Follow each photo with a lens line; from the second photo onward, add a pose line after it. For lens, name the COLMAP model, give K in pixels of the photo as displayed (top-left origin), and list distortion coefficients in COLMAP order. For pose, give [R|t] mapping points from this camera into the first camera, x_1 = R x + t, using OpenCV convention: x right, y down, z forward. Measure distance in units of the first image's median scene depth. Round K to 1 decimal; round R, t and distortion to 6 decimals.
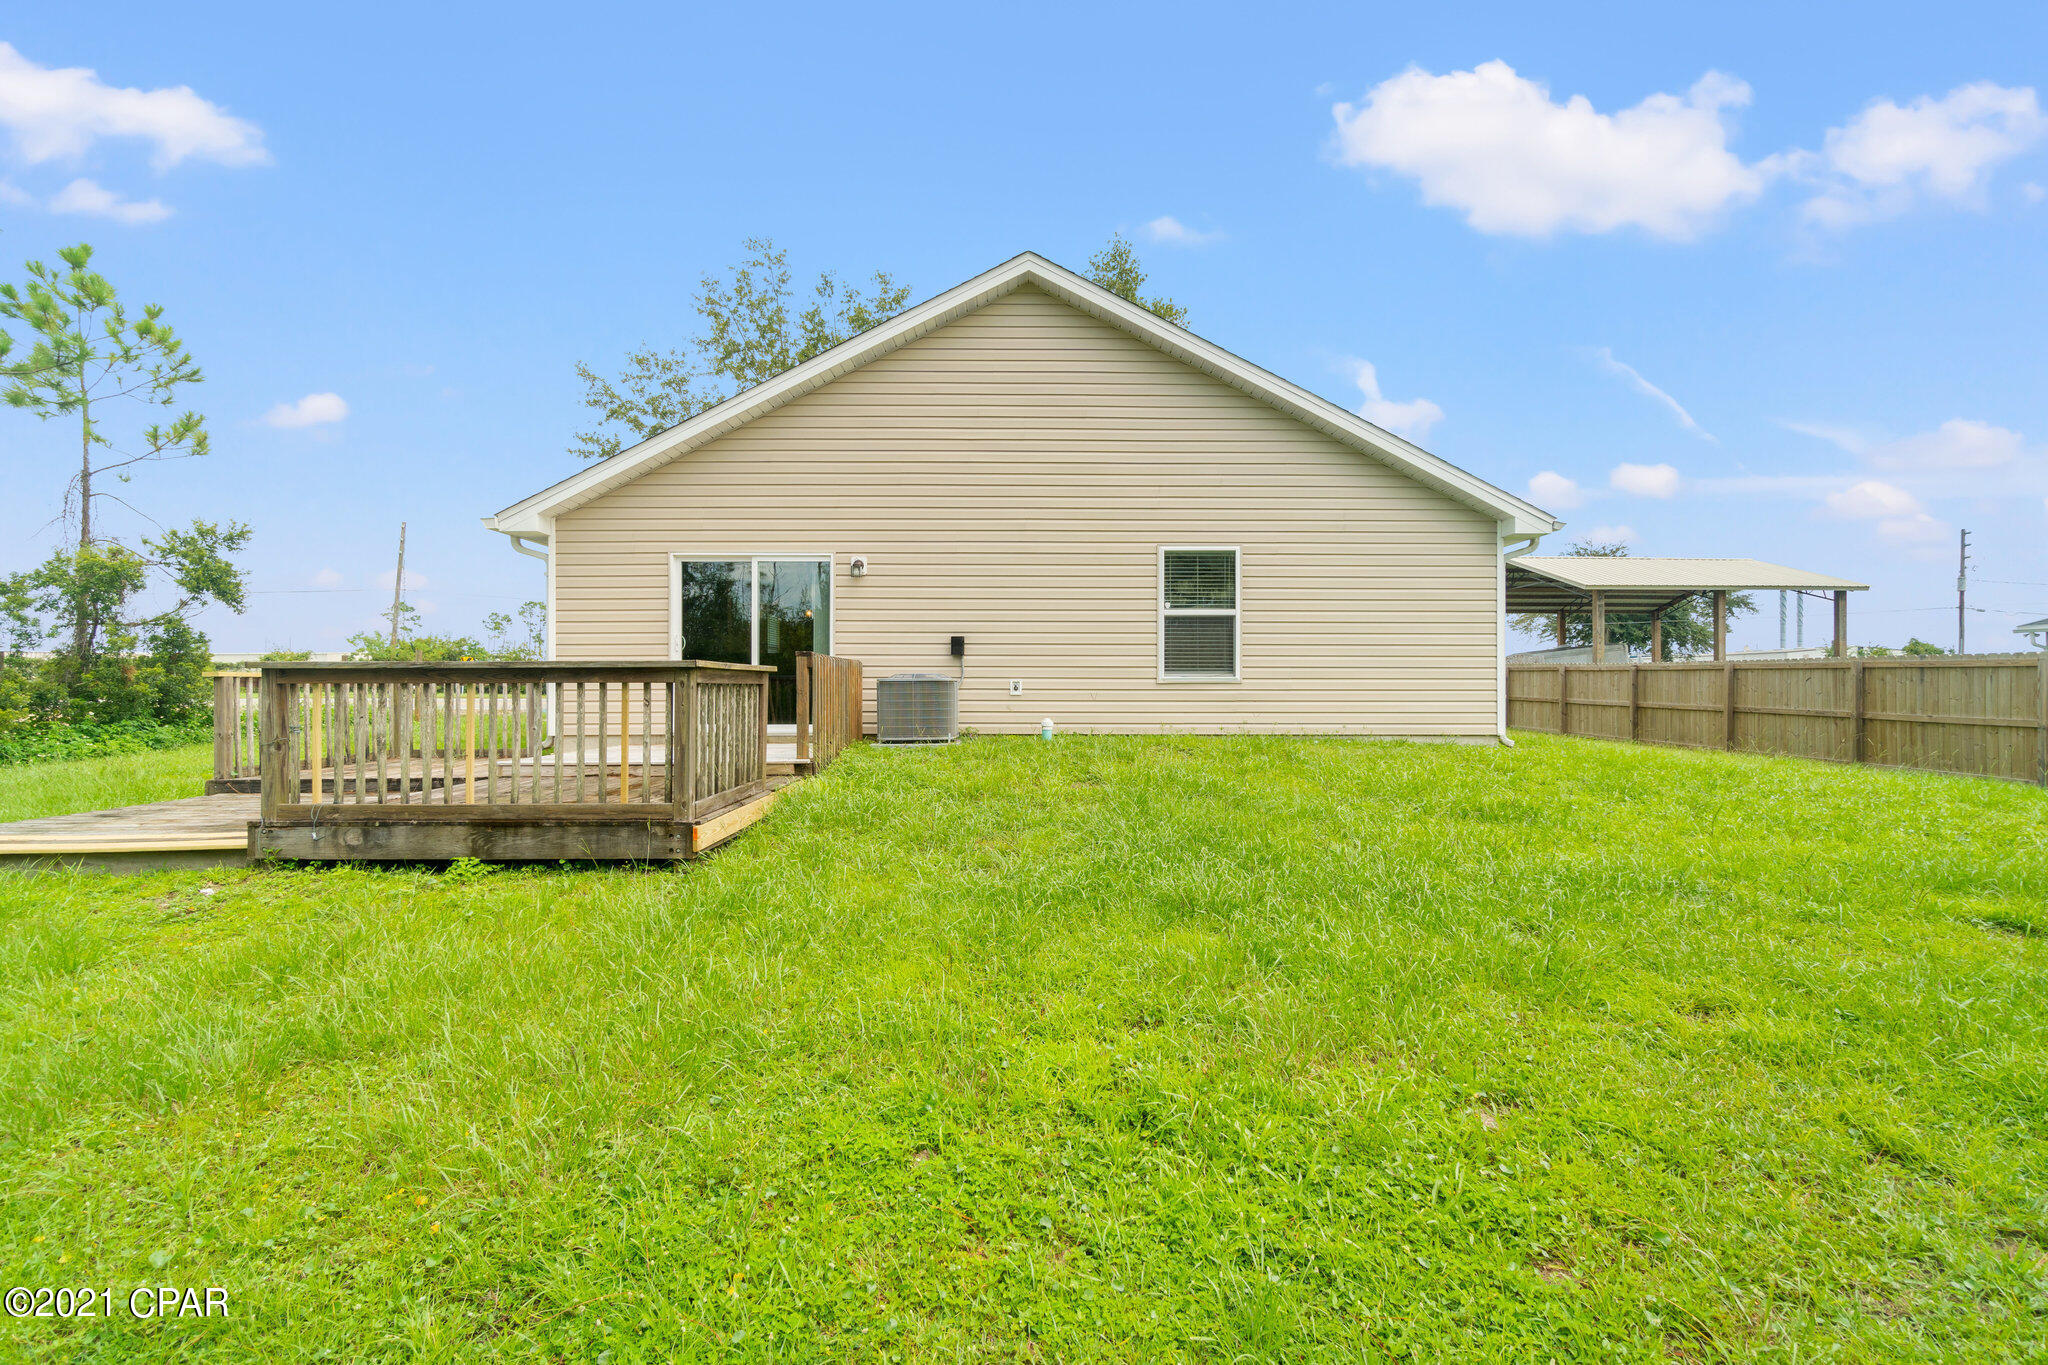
lens RADIAL K [[884.2, 0, 1029.0], [0, 884.2, 683.5], [0, 0, 1]] dist [-0.007574, 0.000011]
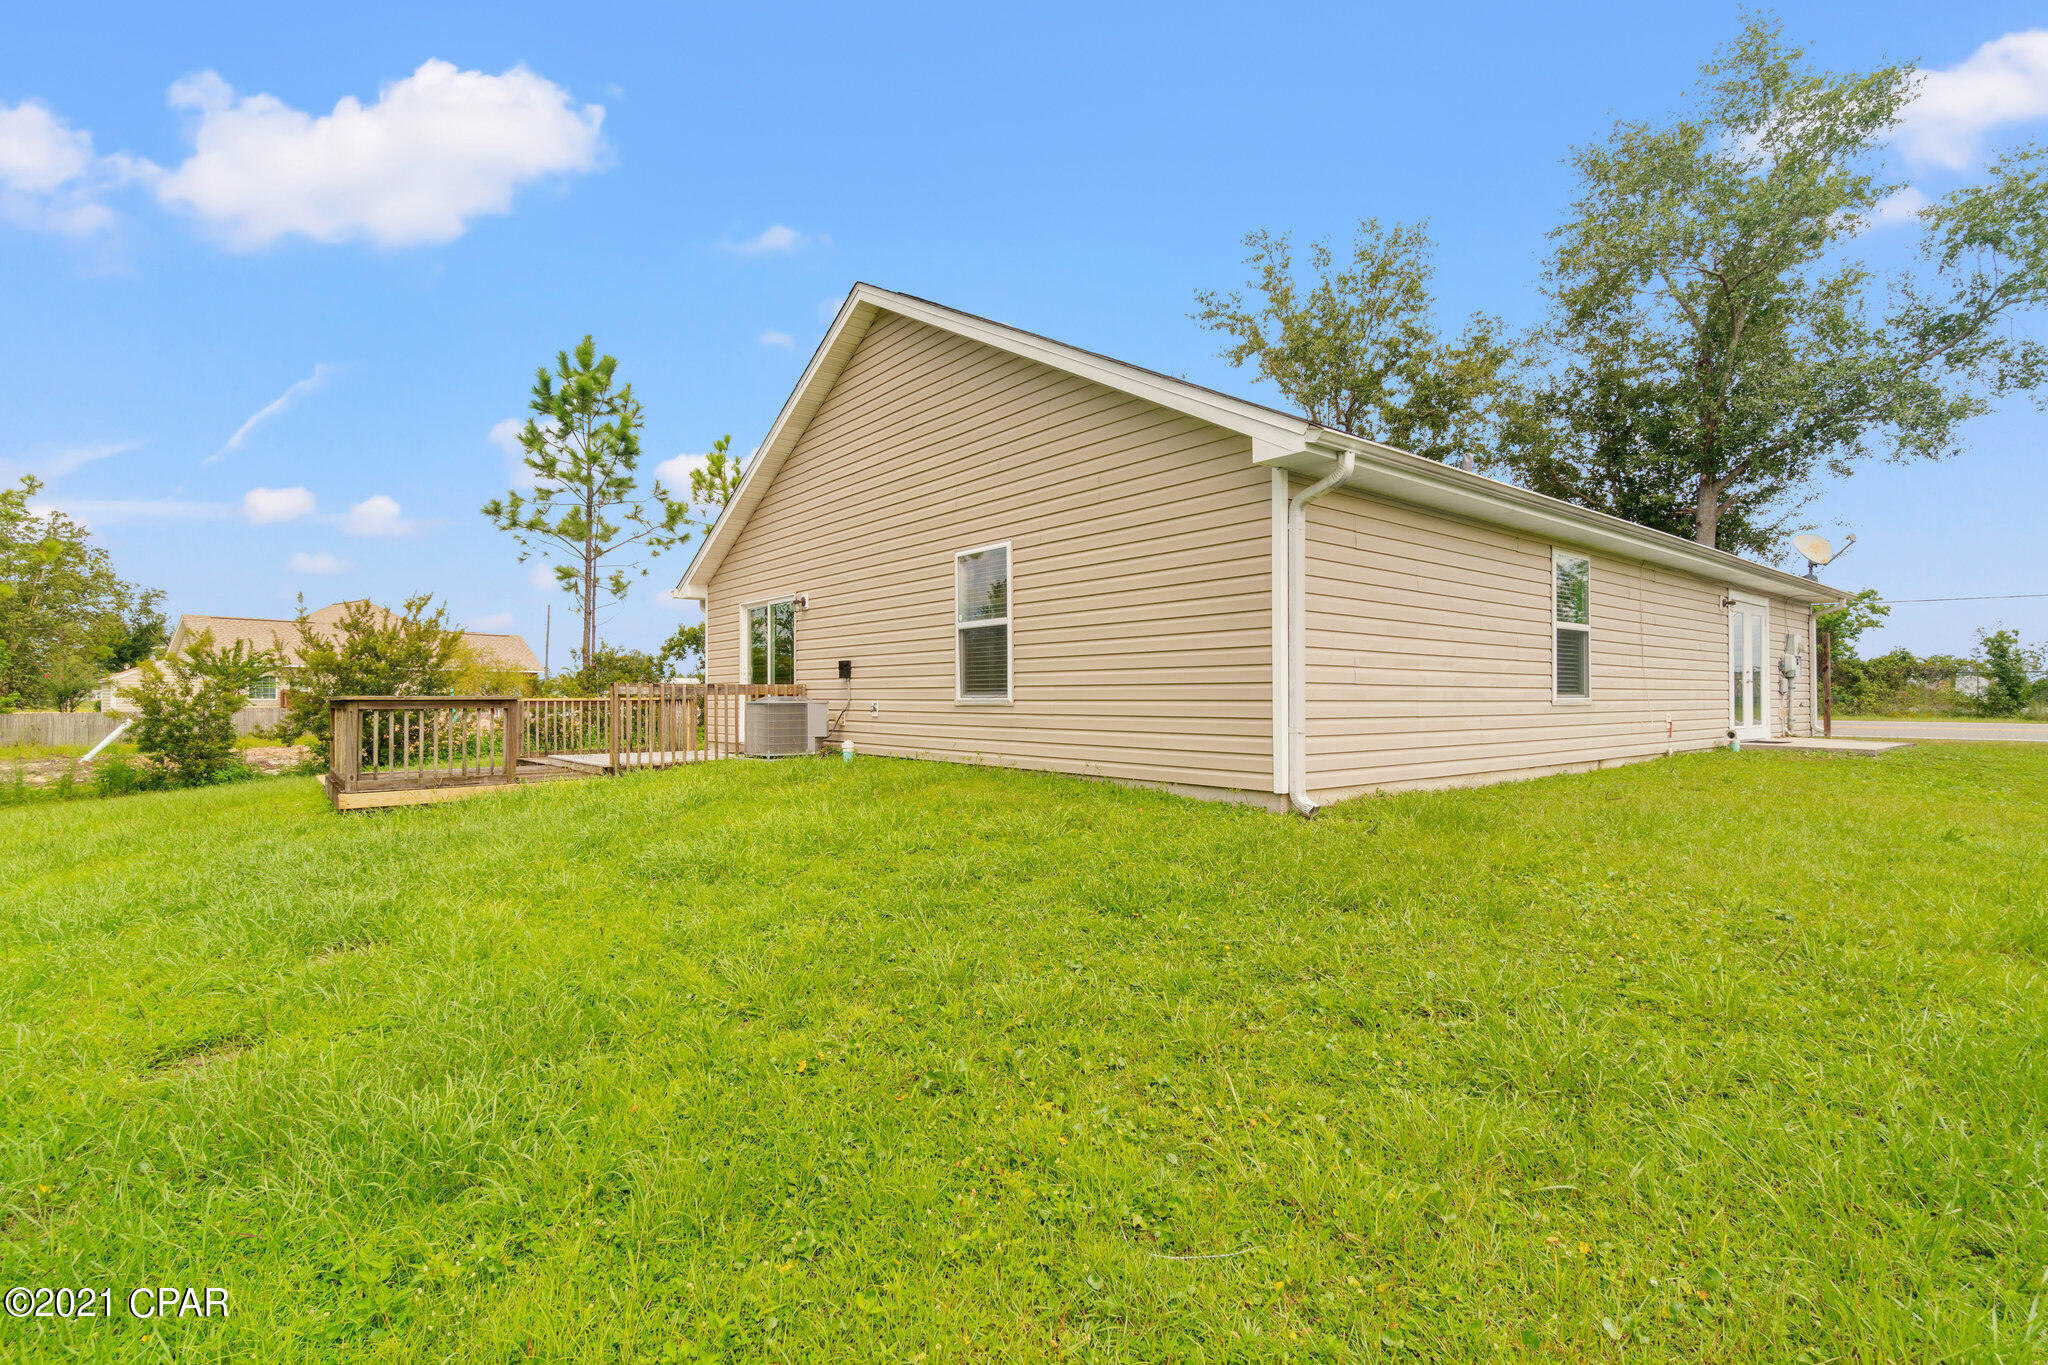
lens RADIAL K [[953.0, 0, 1029.3], [0, 953.0, 688.1], [0, 0, 1]] dist [-0.024324, 0.000030]
pose [[0.607002, -0.007647, -0.794663, 0.962856], [-0.012849, 0.999729, -0.019436, -0.000221], [0.794596, 0.022008, 0.606739, 0.476361]]
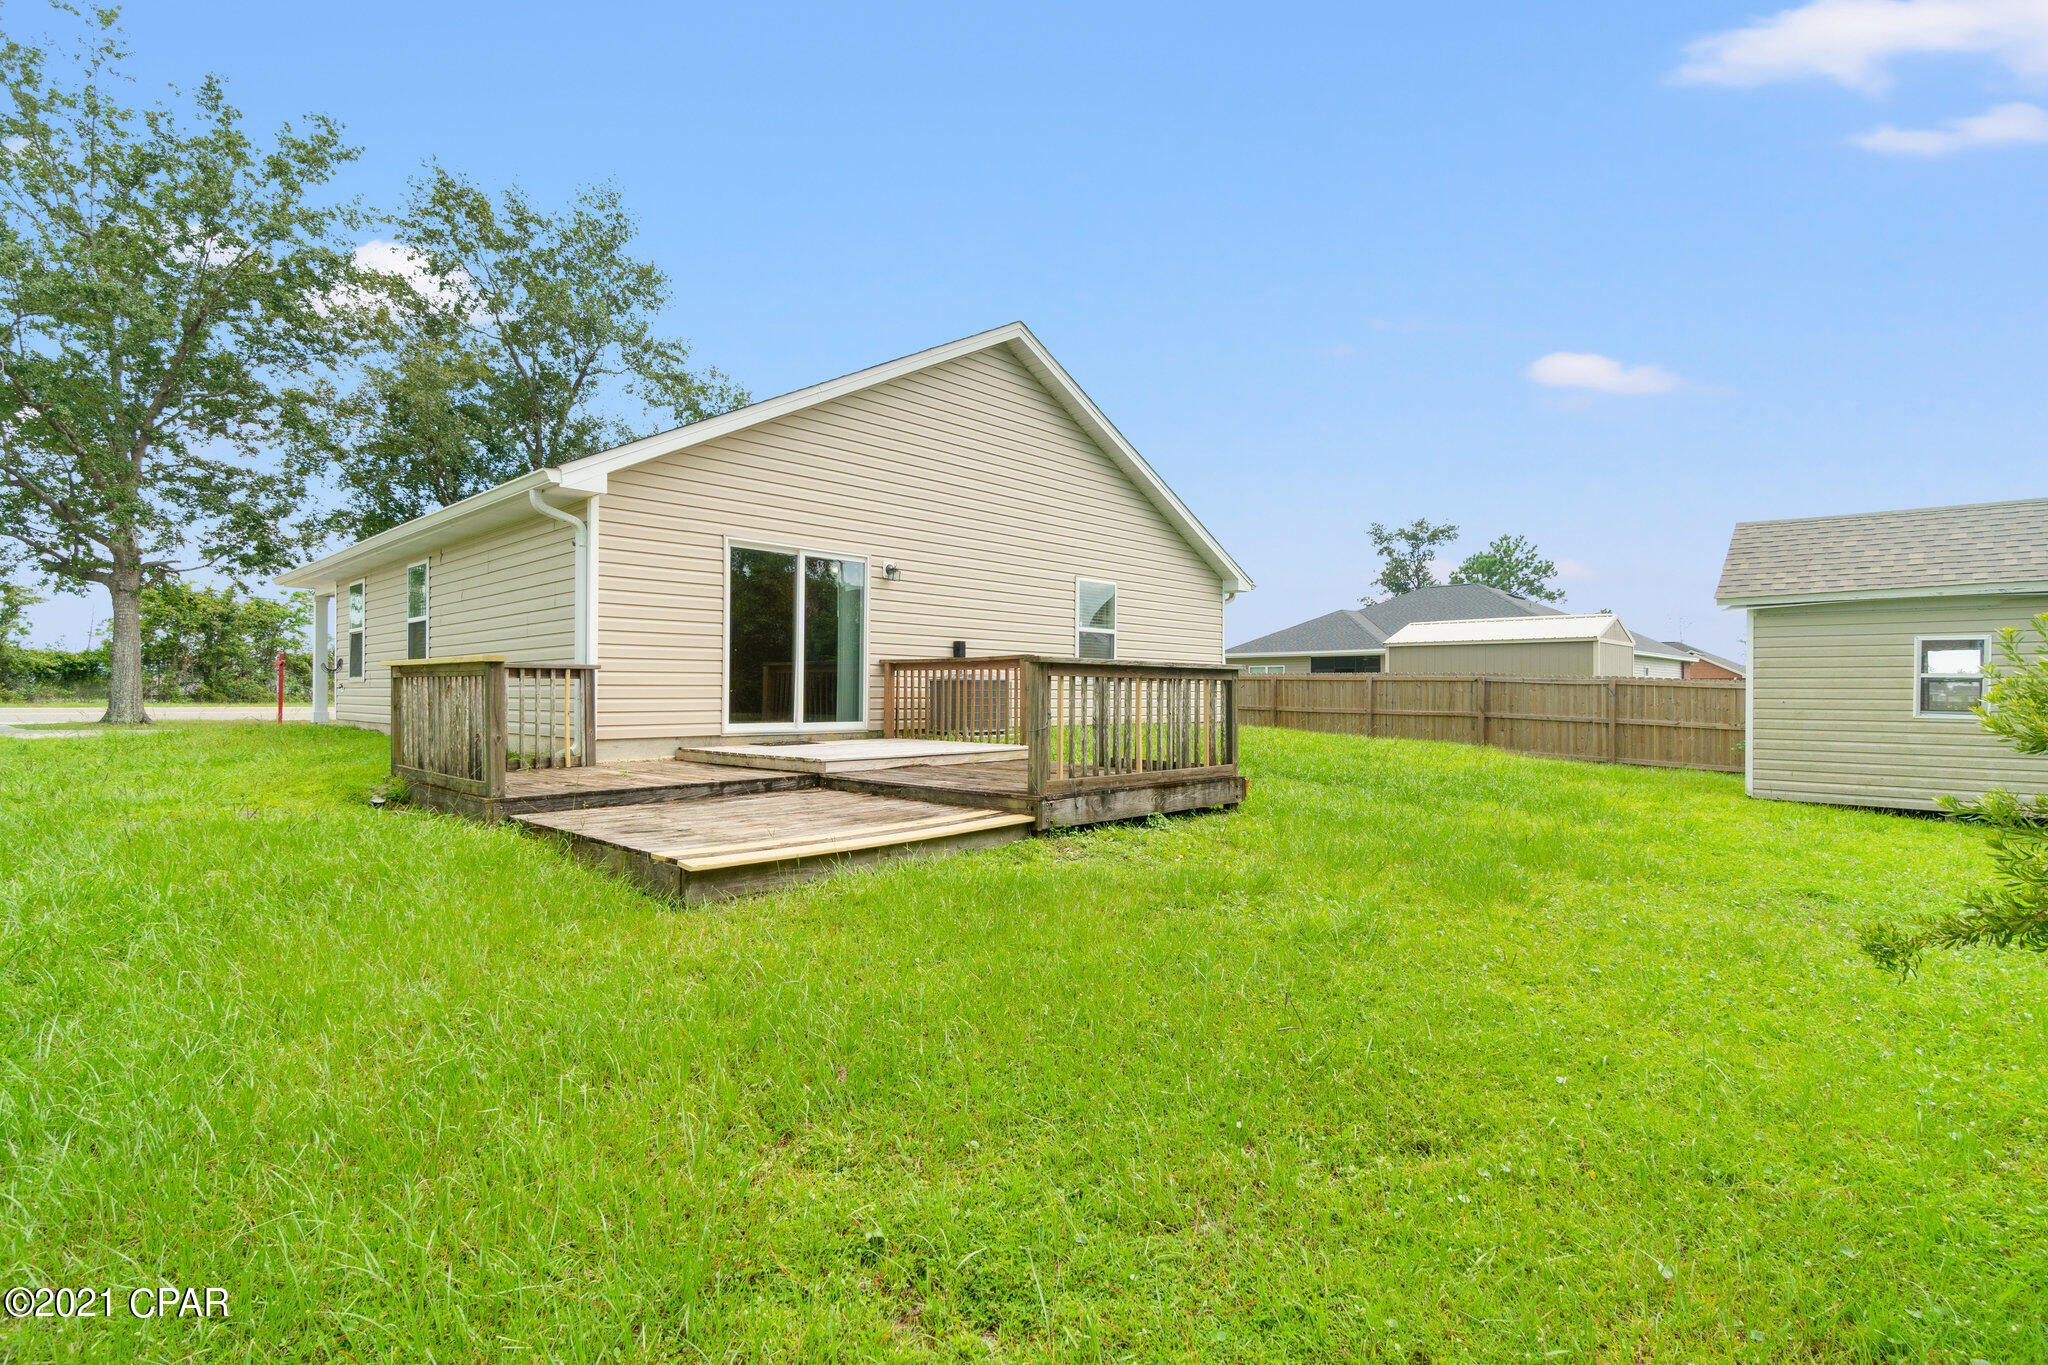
lens RADIAL K [[953.0, 0, 1026.1], [0, 953.0, 682.7], [0, 0, 1]] dist [-0.024324, 0.000030]
pose [[0.716667, 0.012389, 0.697306, -0.855470], [-0.006759, 0.999919, -0.010819, 0.012715], [-0.697383, 0.003040, 0.716692, 0.071699]]
